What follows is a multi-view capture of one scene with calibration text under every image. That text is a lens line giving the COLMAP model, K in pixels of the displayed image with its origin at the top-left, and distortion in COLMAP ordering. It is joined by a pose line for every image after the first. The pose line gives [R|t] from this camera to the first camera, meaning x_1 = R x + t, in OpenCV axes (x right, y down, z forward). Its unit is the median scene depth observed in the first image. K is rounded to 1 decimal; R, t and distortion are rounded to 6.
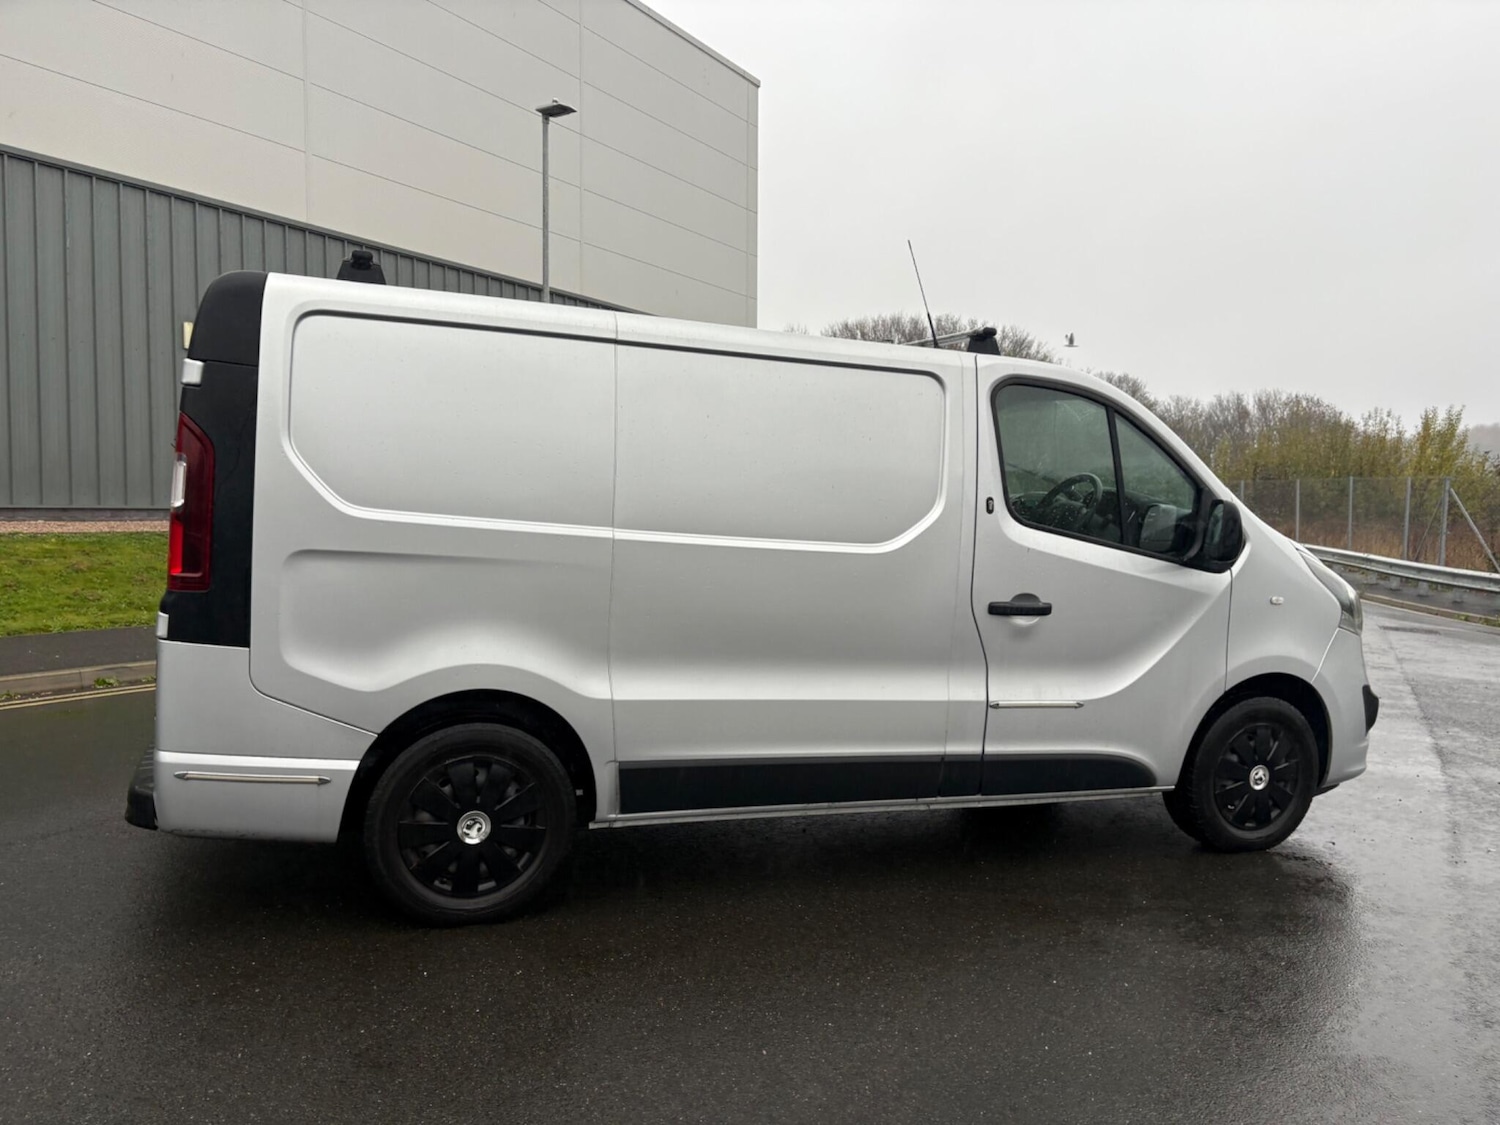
lens RADIAL K [[1136.6, 0, 752.5], [0, 1136.6, 561.7], [0, 0, 1]] dist [0.053504, -0.054931]
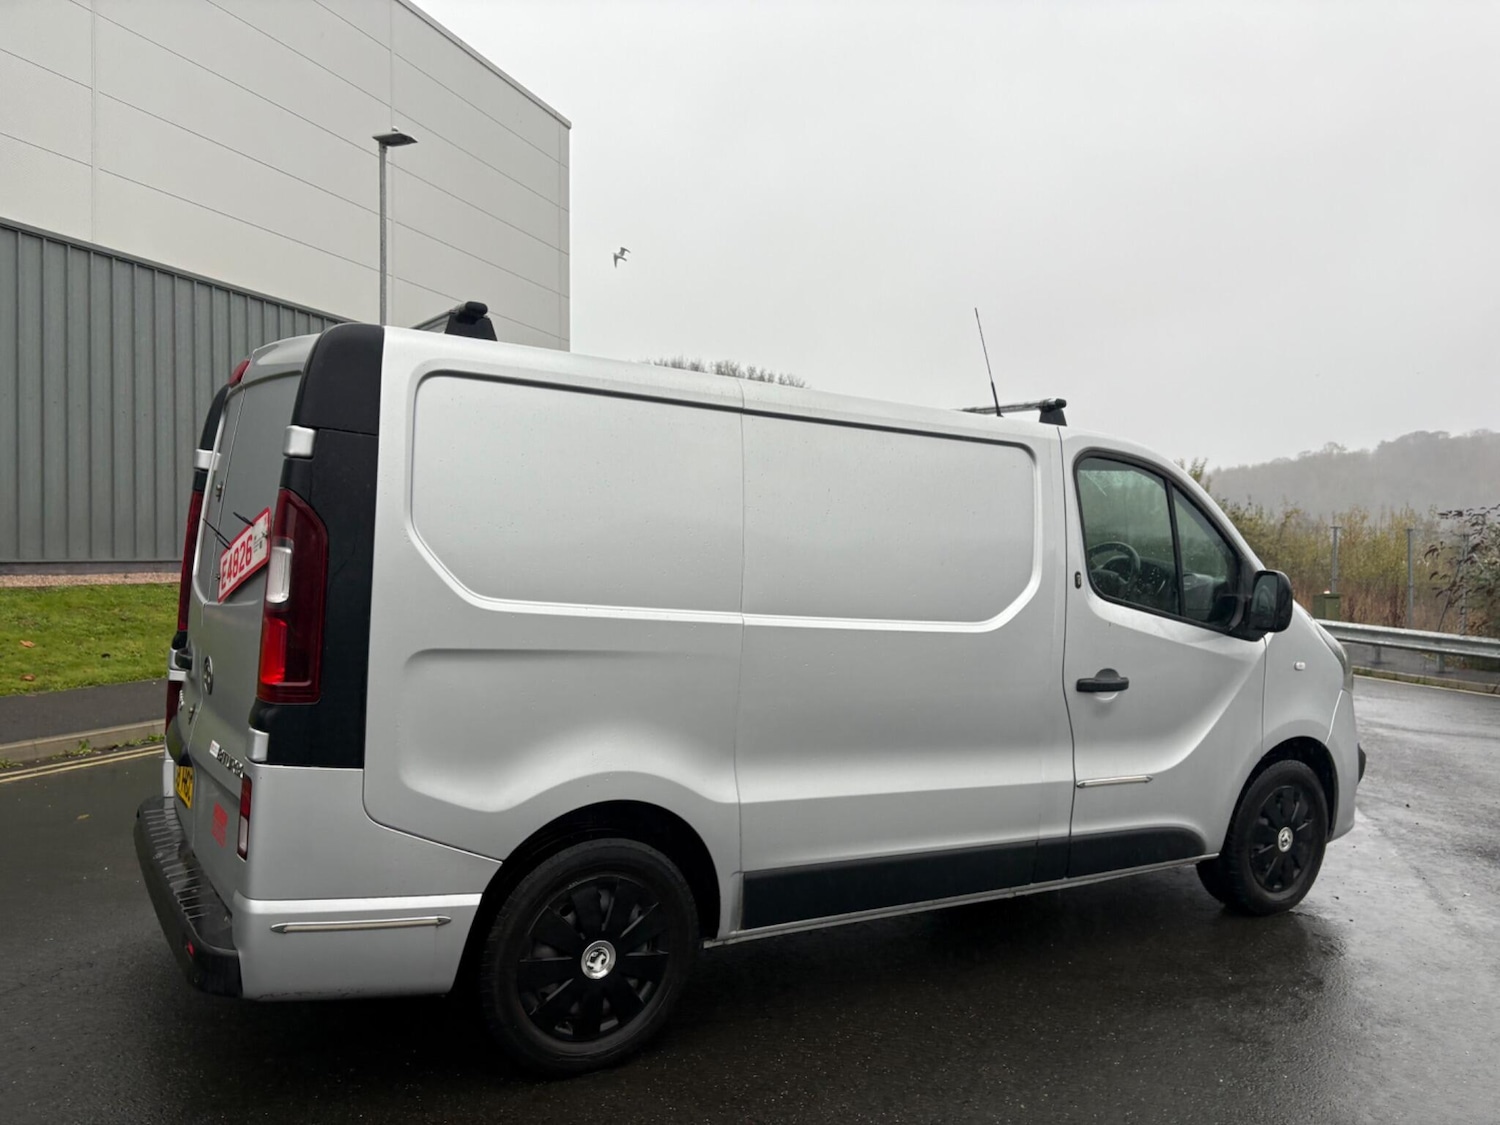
lens RADIAL K [[1136.6, 0, 747.2], [0, 1136.6, 564.6], [0, 0, 1]] dist [0.053504, -0.054931]
pose [[0.979848, -0.006008, 0.199653, -0.294191], [0.012526, 0.999428, -0.031401, -0.039386], [-0.199351, 0.033269, 0.979363, 0.105129]]
